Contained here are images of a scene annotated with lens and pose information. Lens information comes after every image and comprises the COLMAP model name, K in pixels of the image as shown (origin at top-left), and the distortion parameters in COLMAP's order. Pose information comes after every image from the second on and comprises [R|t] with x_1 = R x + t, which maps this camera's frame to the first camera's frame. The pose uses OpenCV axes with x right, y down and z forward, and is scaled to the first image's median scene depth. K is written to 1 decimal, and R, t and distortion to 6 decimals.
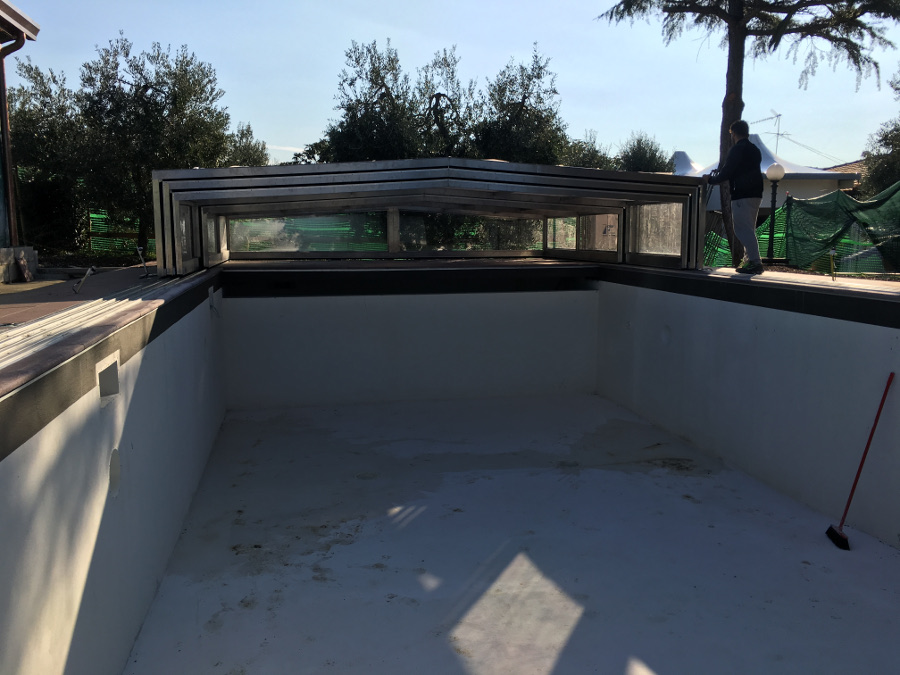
lens RADIAL K [[762.8, 0, 446.8], [0, 762.8, 335.0], [0, 0, 1]] dist [0.061317, -0.072418]
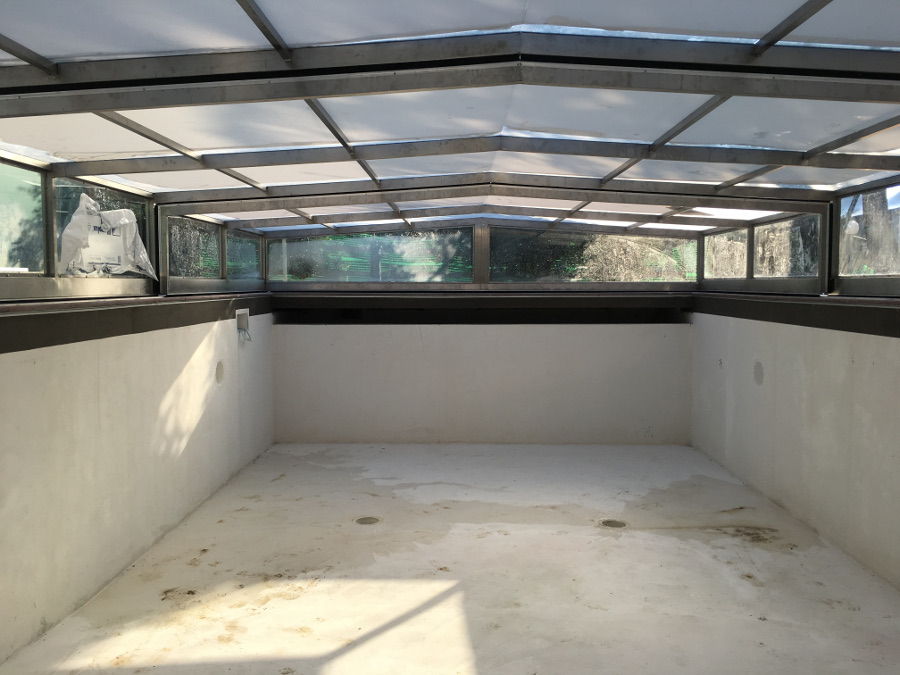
lens RADIAL K [[762.8, 0, 447.9], [0, 762.8, 334.8], [0, 0, 1]] dist [0.061317, -0.072418]
pose [[0.976899, 0.016524, -0.213062, 0.096643], [-0.031153, 0.997367, -0.065487, 0.015940], [0.211419, 0.070612, 0.974842, 0.090776]]
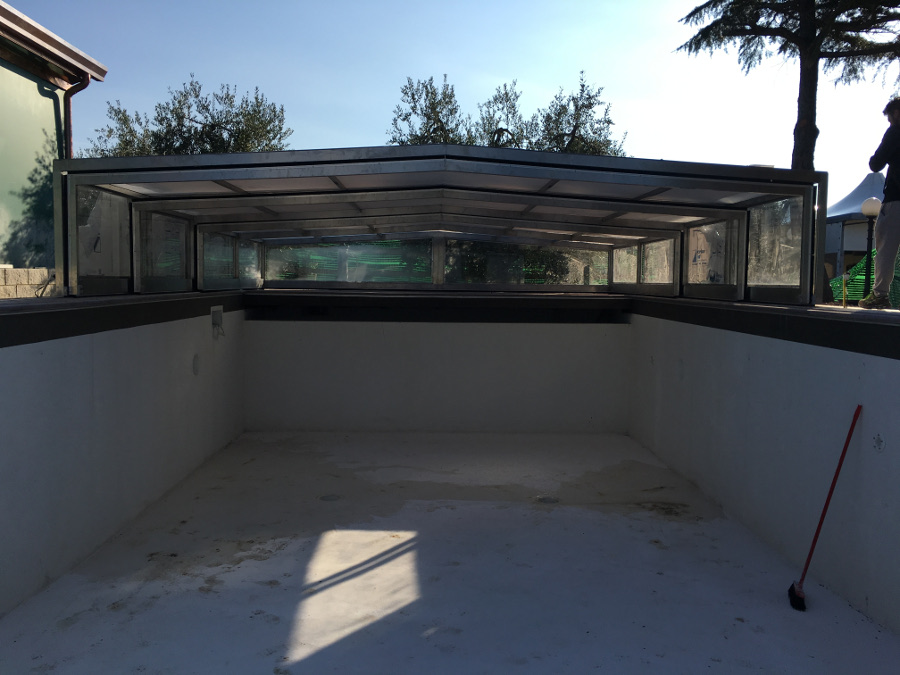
lens RADIAL K [[762.8, 0, 447.7], [0, 762.8, 338.1], [0, 0, 1]] dist [0.061317, -0.072418]
pose [[0.984205, 0.028630, -0.174703, 0.120139], [-0.039108, 0.997618, -0.056831, 0.018013], [0.172659, 0.062766, 0.982980, 0.032163]]
